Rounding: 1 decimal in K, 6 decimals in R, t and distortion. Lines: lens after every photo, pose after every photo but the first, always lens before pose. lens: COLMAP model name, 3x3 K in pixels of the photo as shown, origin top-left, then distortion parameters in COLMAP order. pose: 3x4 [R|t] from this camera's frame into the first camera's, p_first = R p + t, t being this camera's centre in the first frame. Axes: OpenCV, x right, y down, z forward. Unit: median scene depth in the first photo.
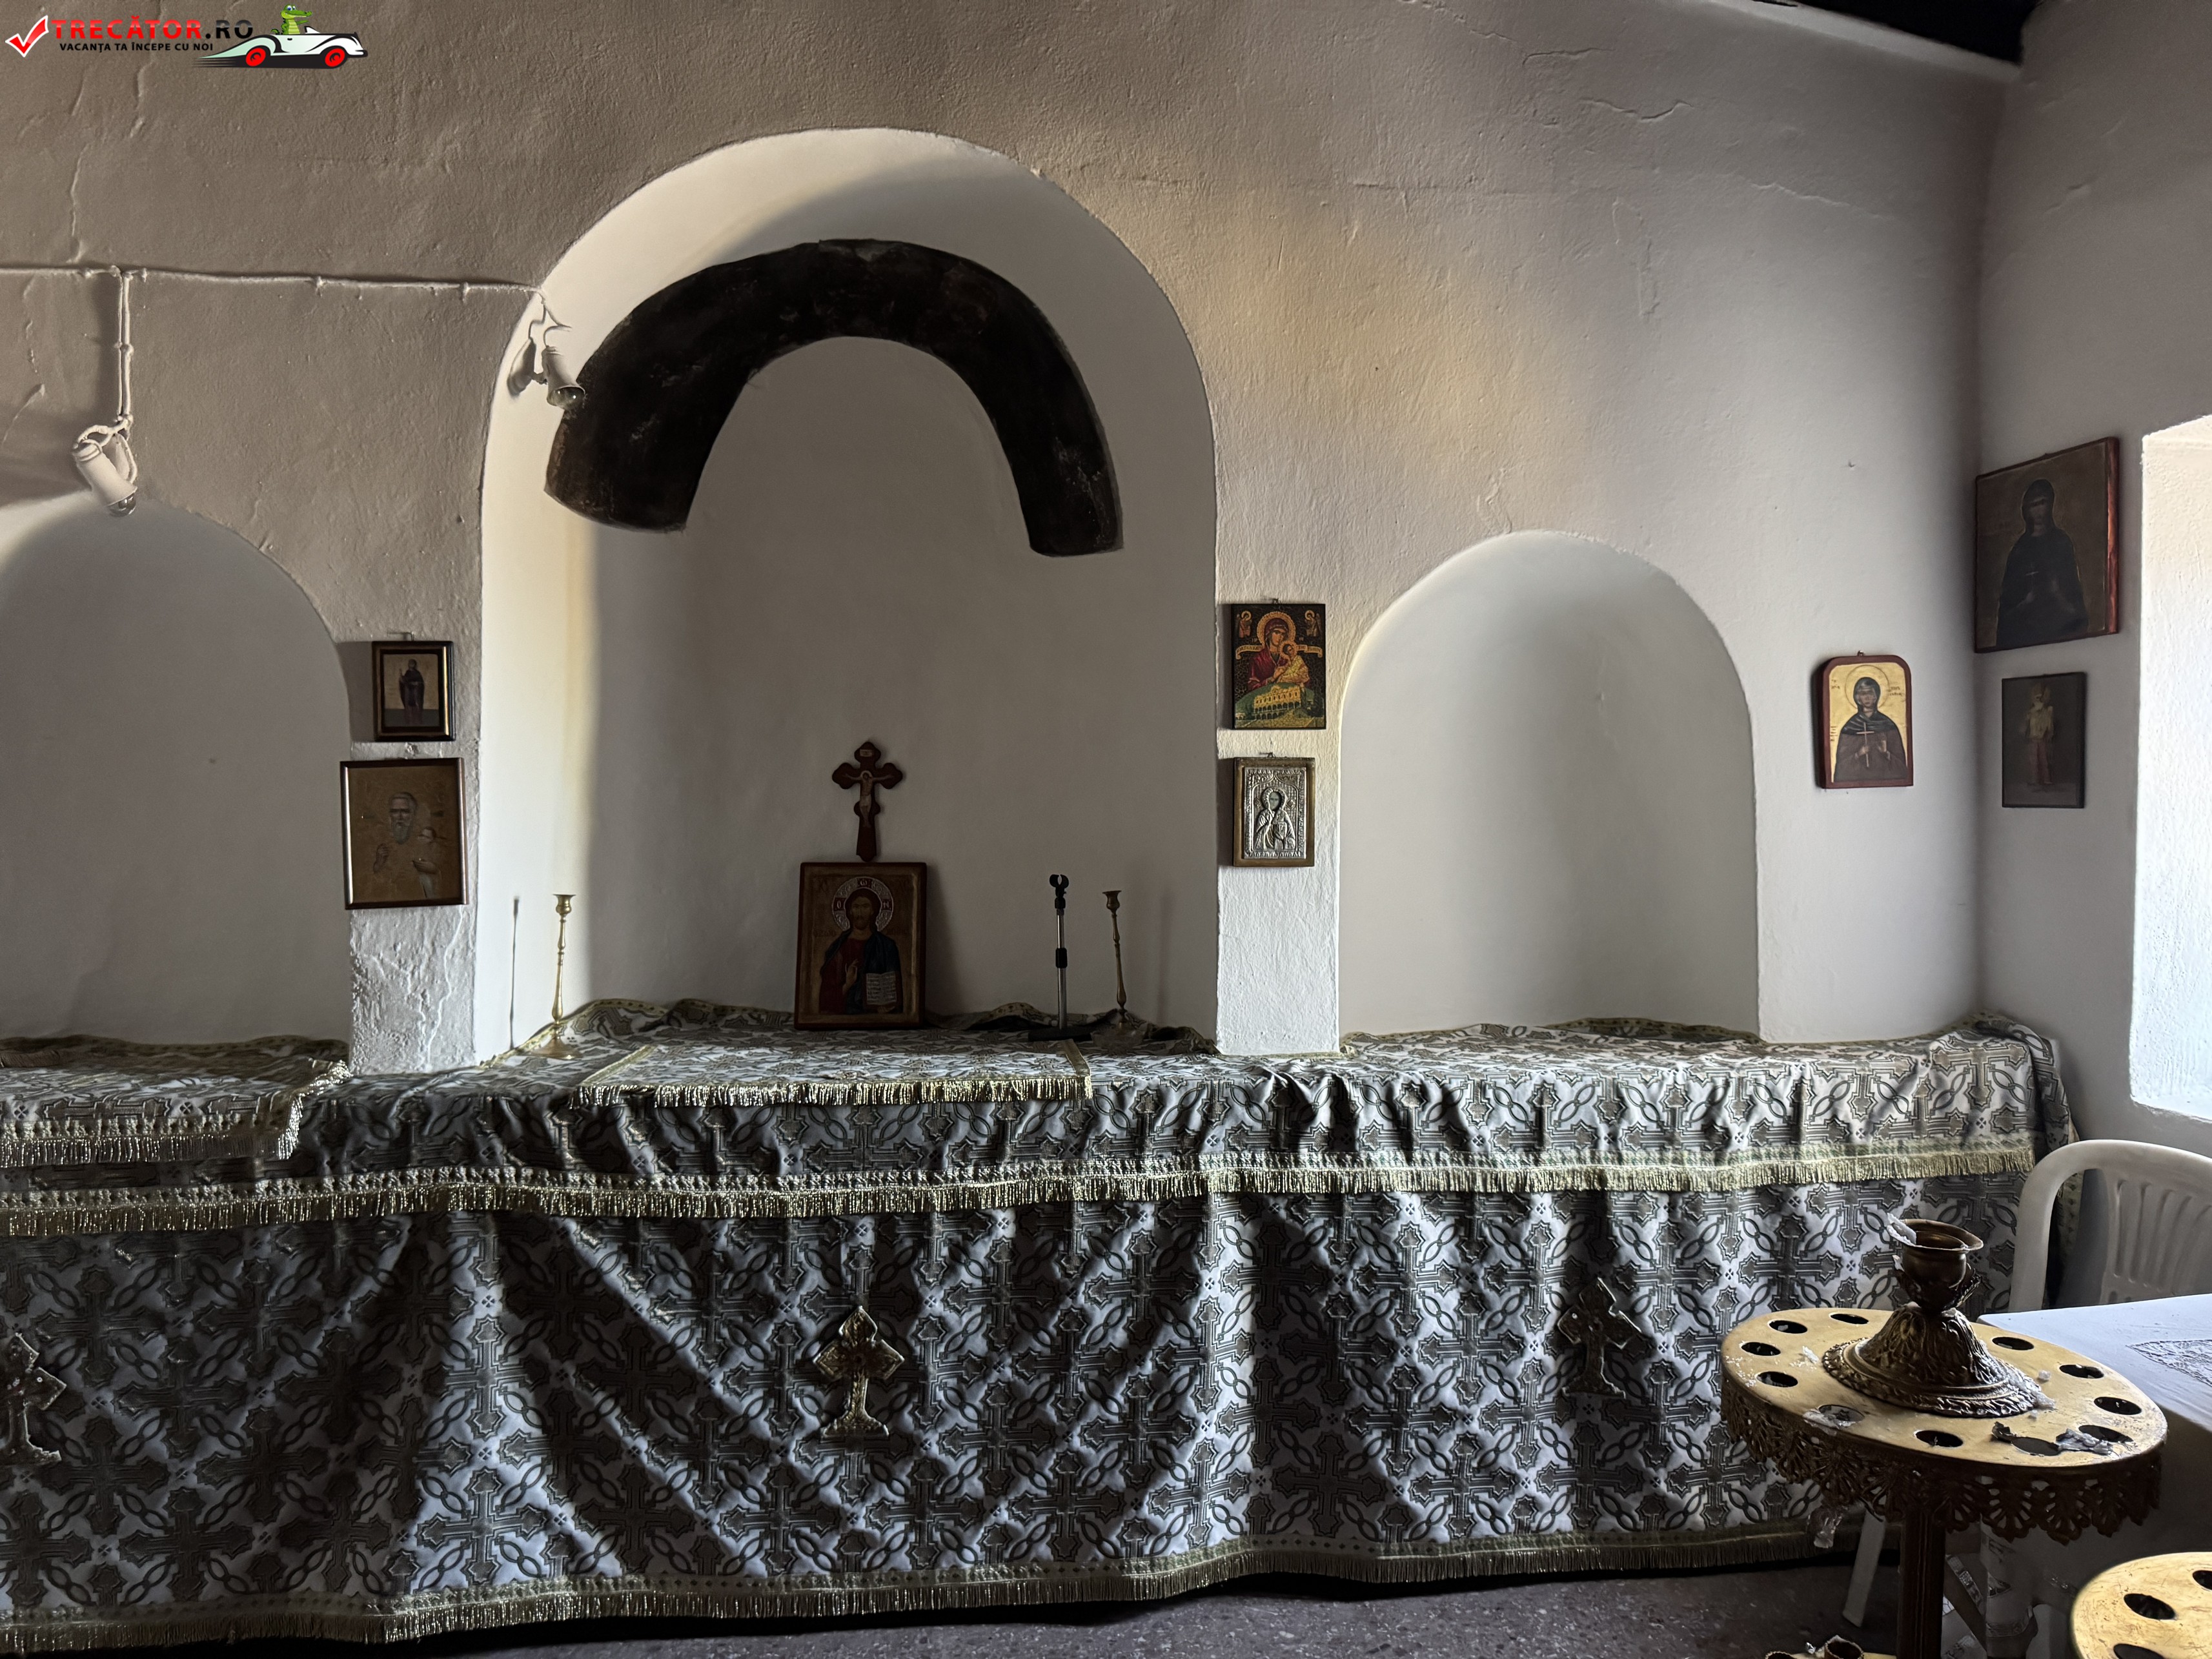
lens RADIAL K [[1573.4, 0, 1106.0], [0, 1573.4, 829.5], [0, 0, 1]] dist [0.097972, -0.155223]
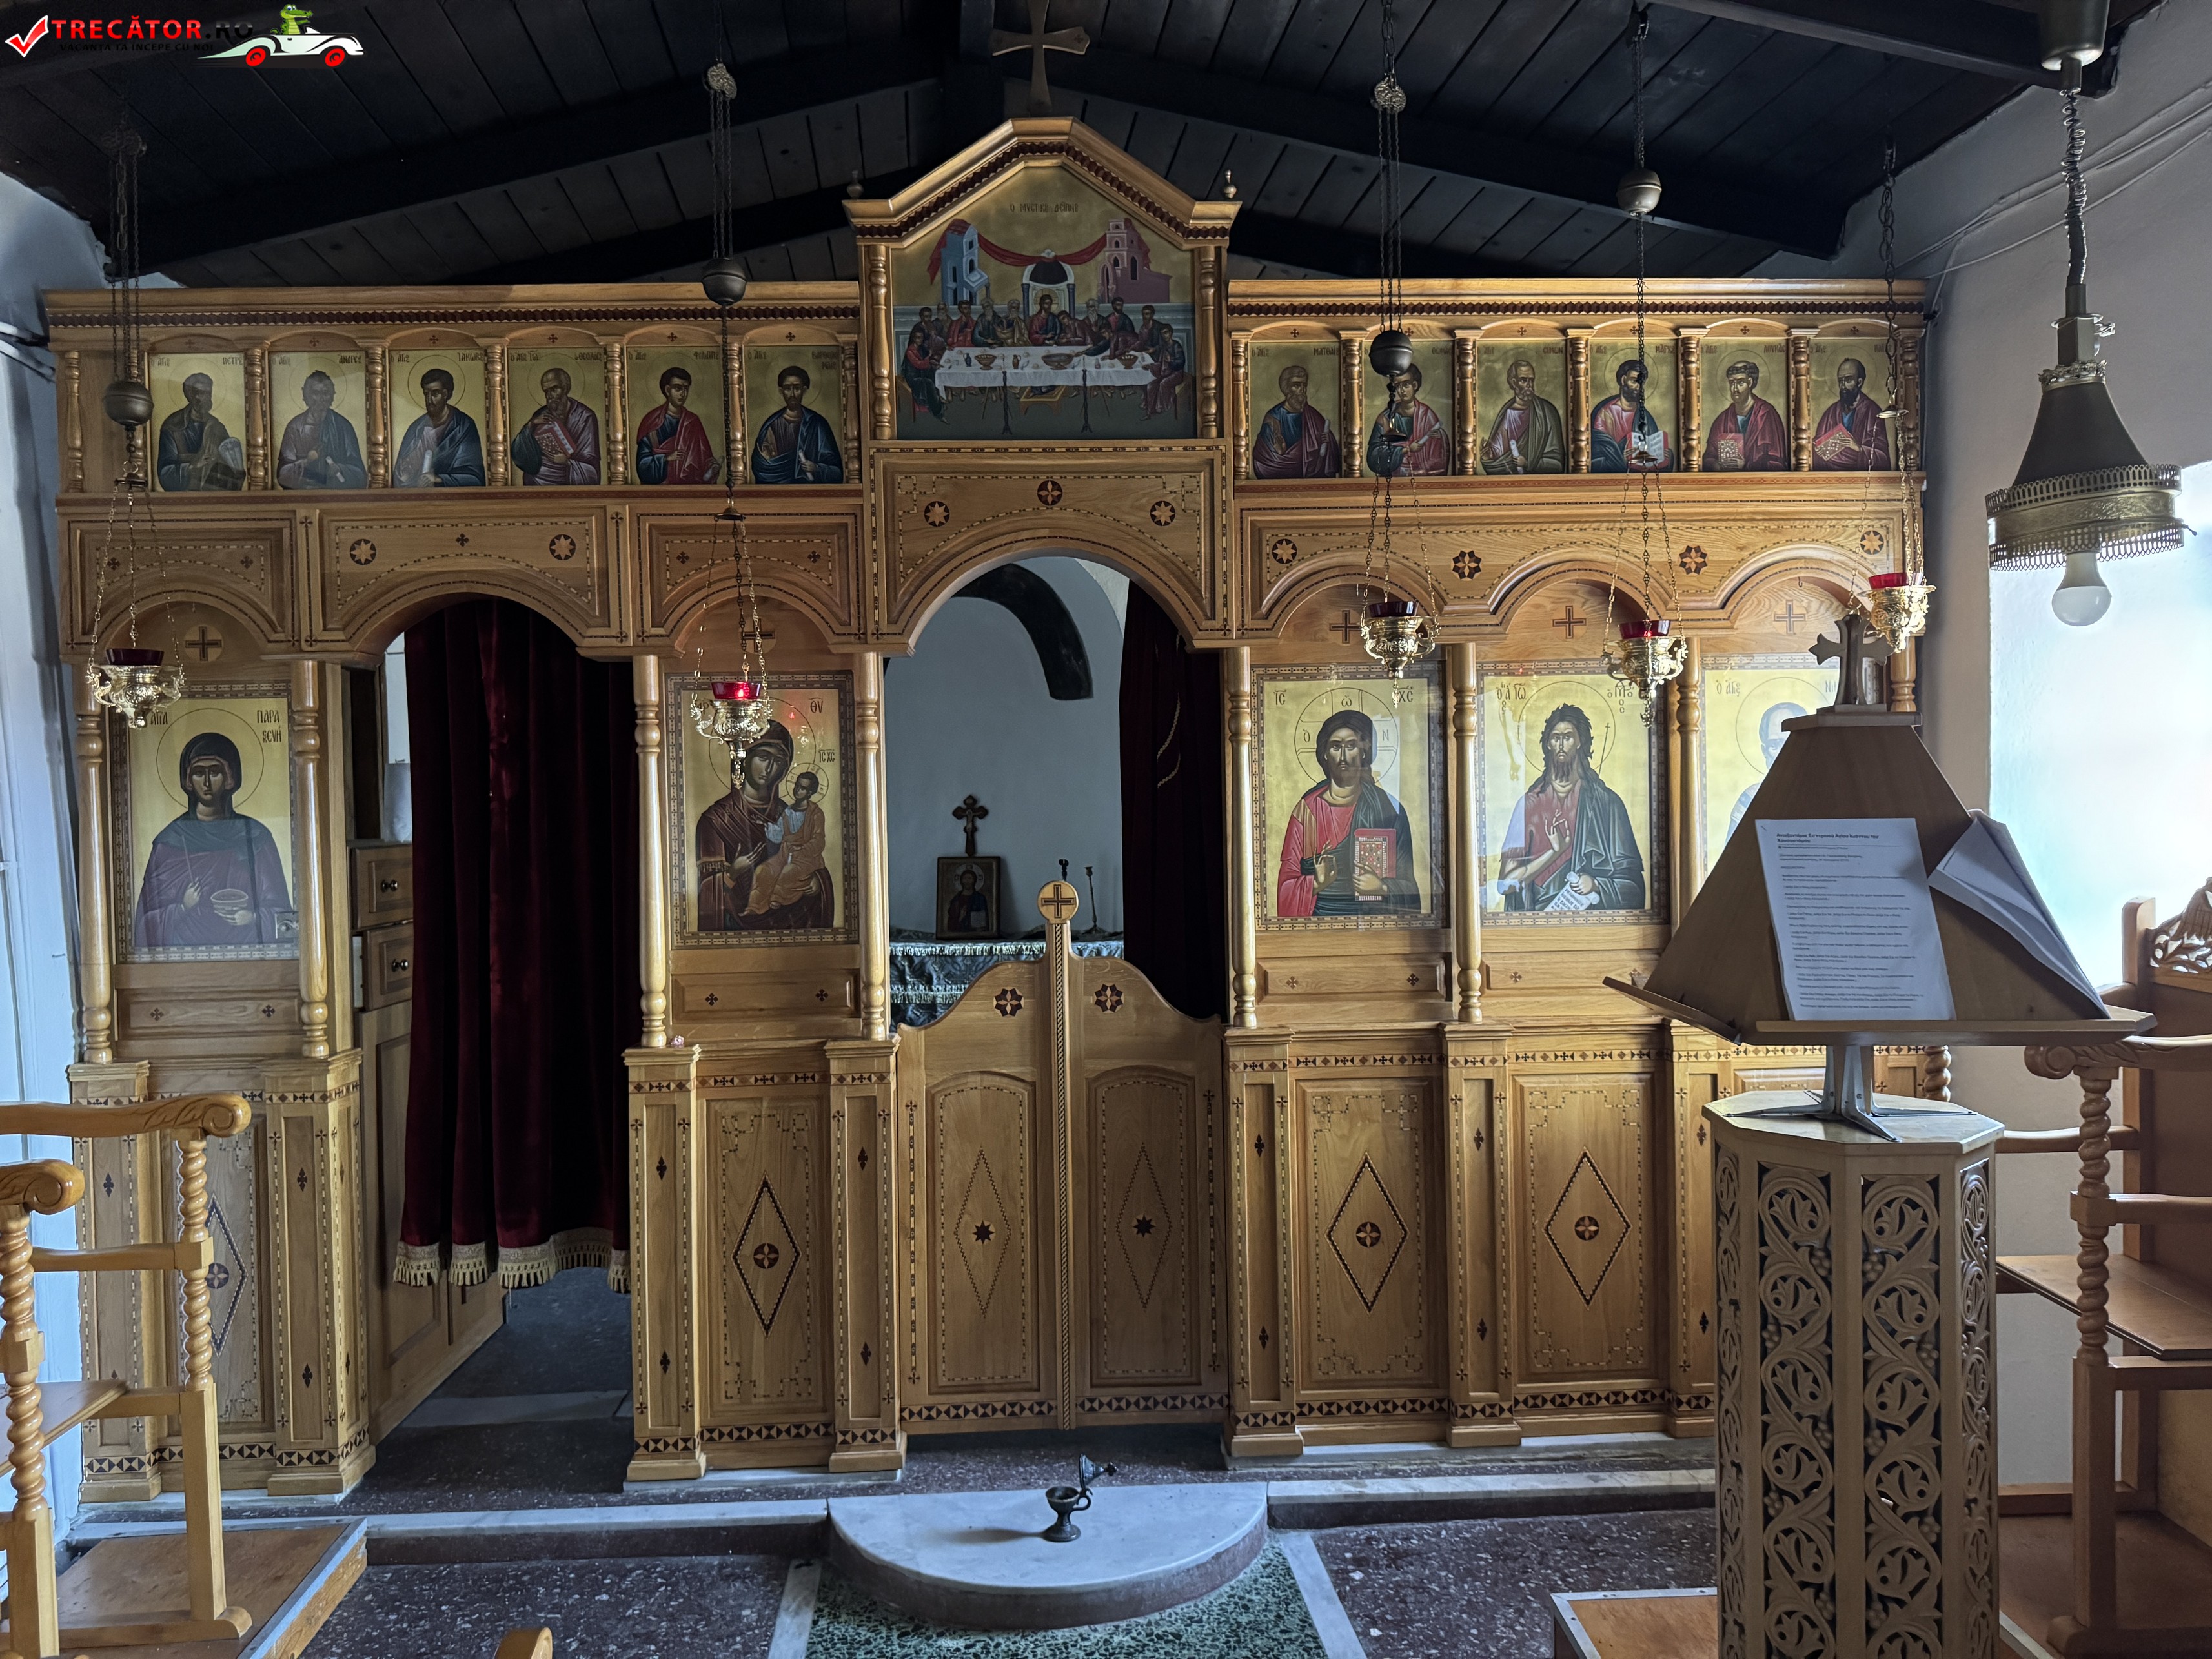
lens RADIAL K [[1534.6, 0, 1106.0], [0, 1534.6, 829.5], [0, 0, 1]] dist [0.167651, -0.342967]
pose [[0.997441, -0.016836, -0.069487, 0.168555], [0.015117, 0.999568, -0.025189, 0.042082], [0.069881, 0.024074, 0.997265, -1.007358]]
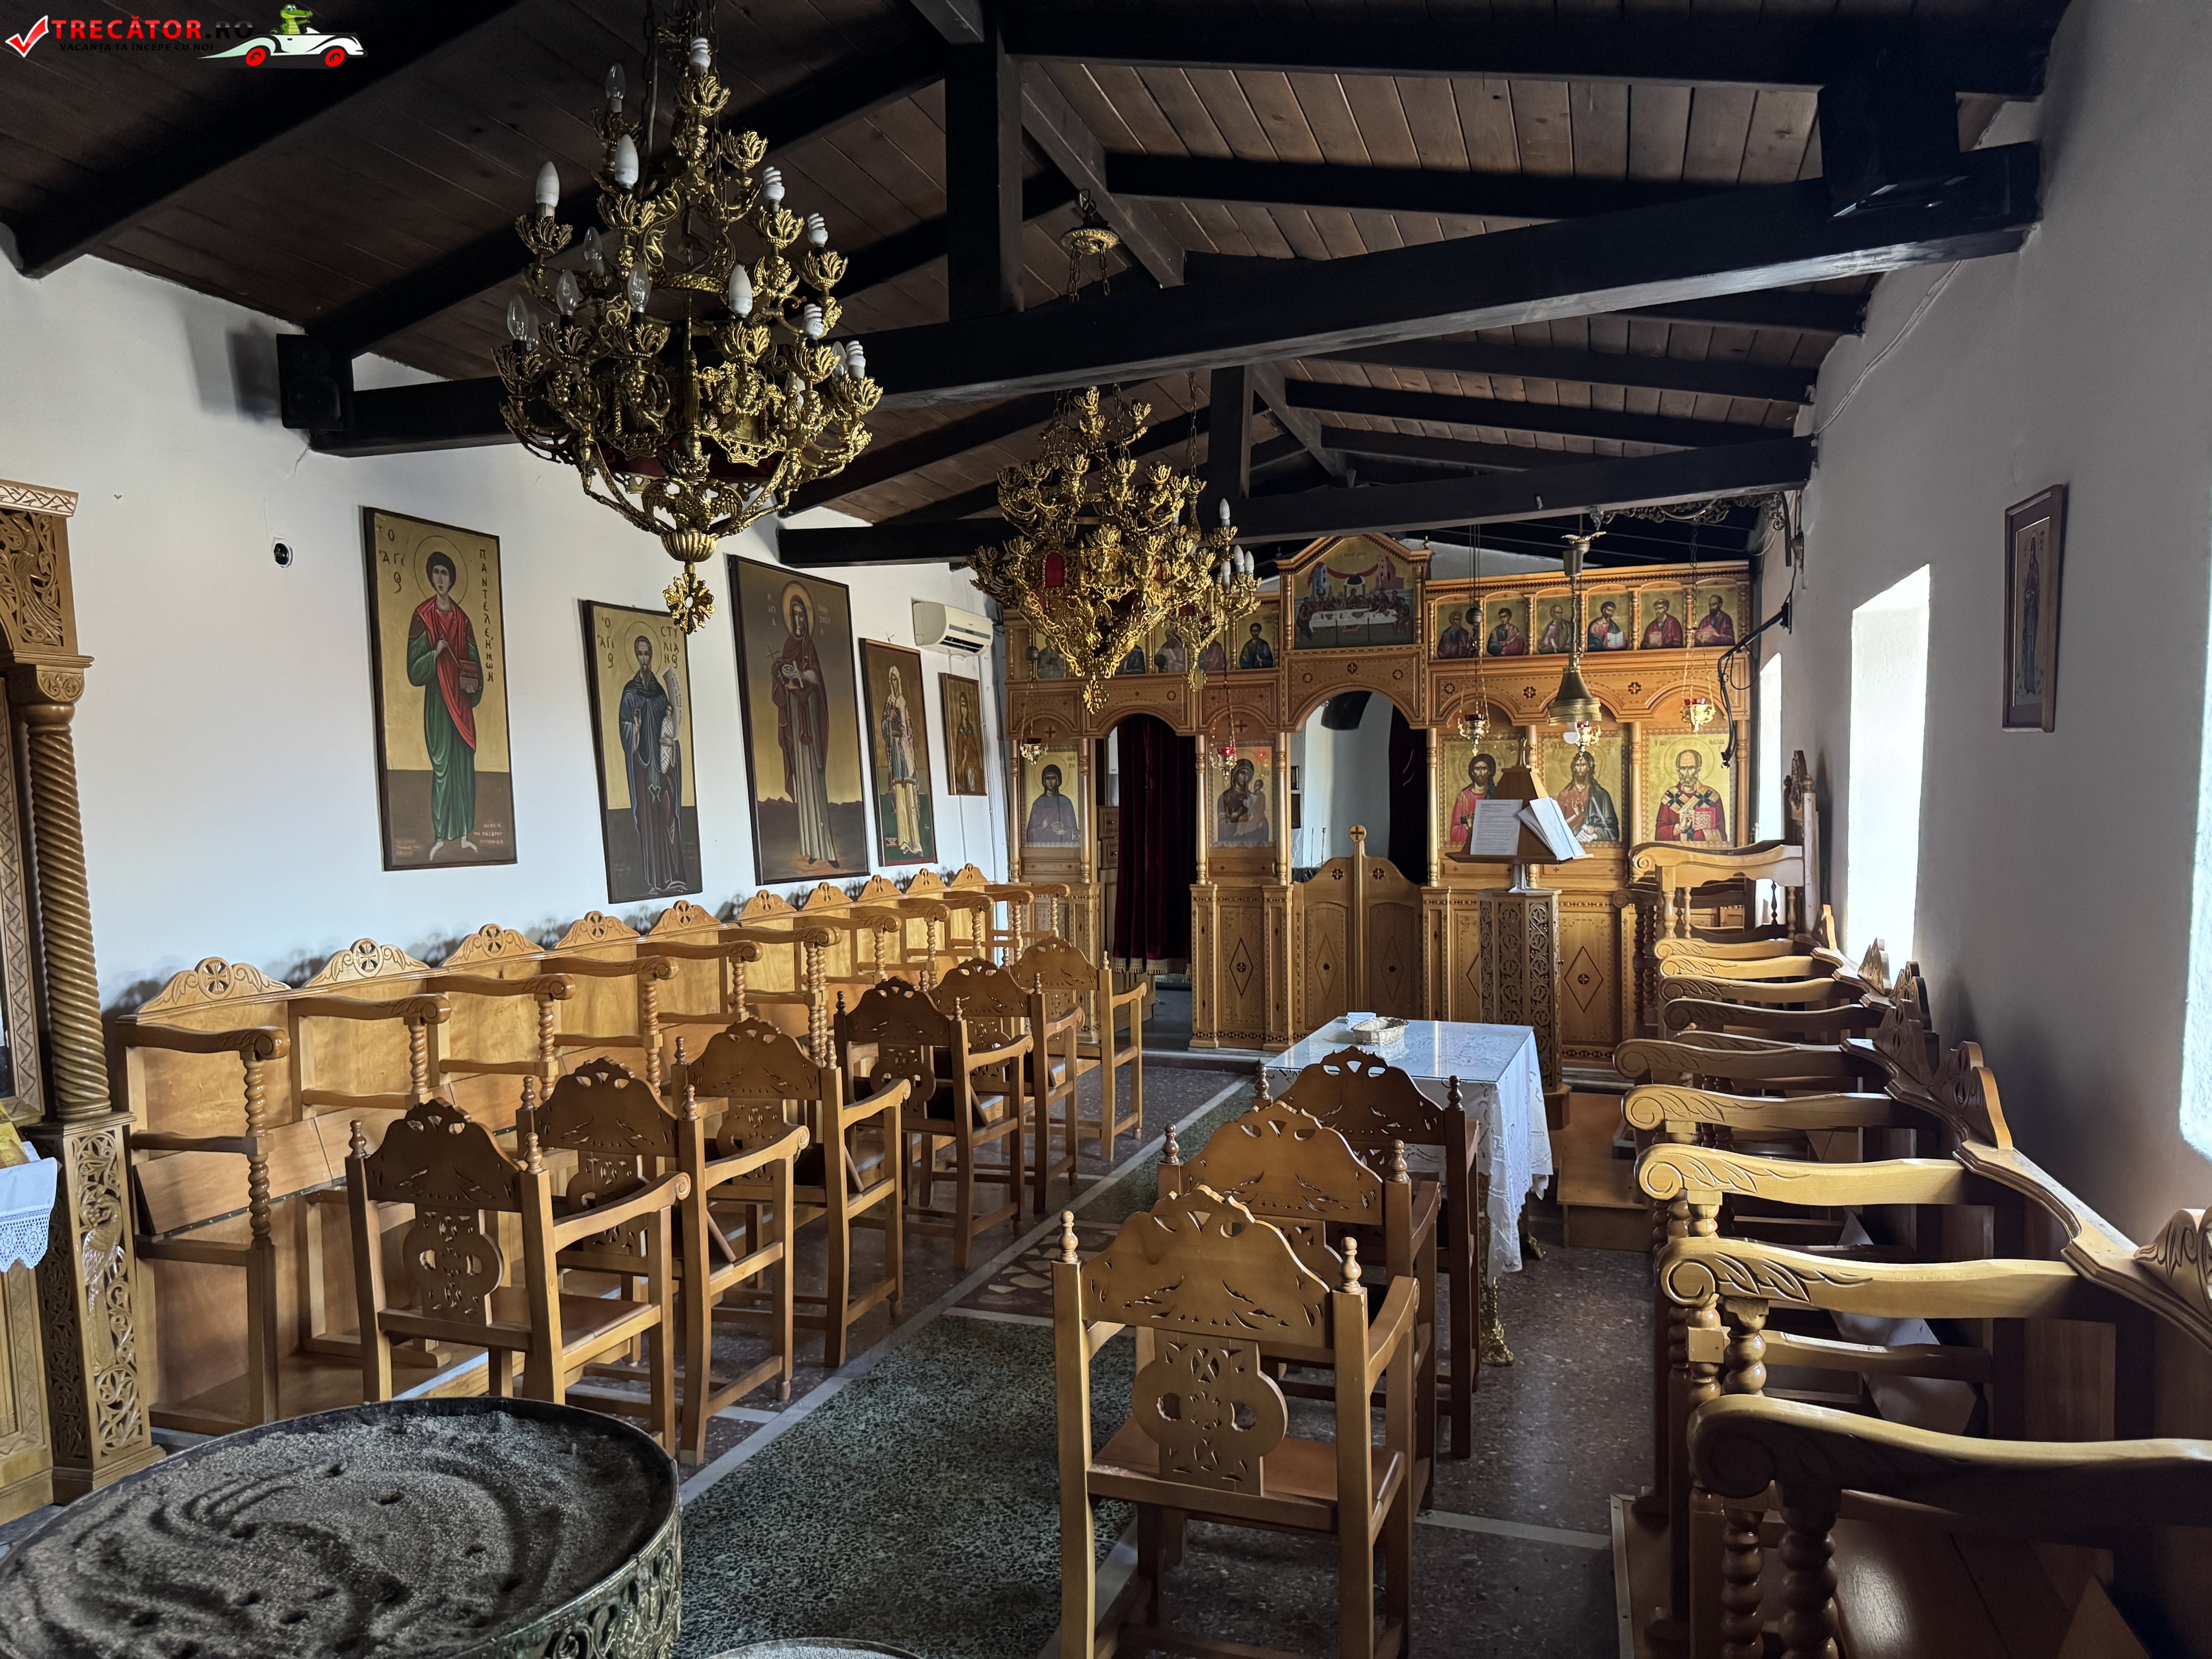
lens RADIAL K [[1534.6, 0, 1106.0], [0, 1534.6, 829.5], [0, 0, 1]] dist [0.167651, -0.342967]
pose [[0.881766, 0.001948, -0.471683, 0.926418], [-0.010955, 0.999806, -0.016350, 0.107065], [0.471560, 0.019584, 0.881617, -2.462575]]
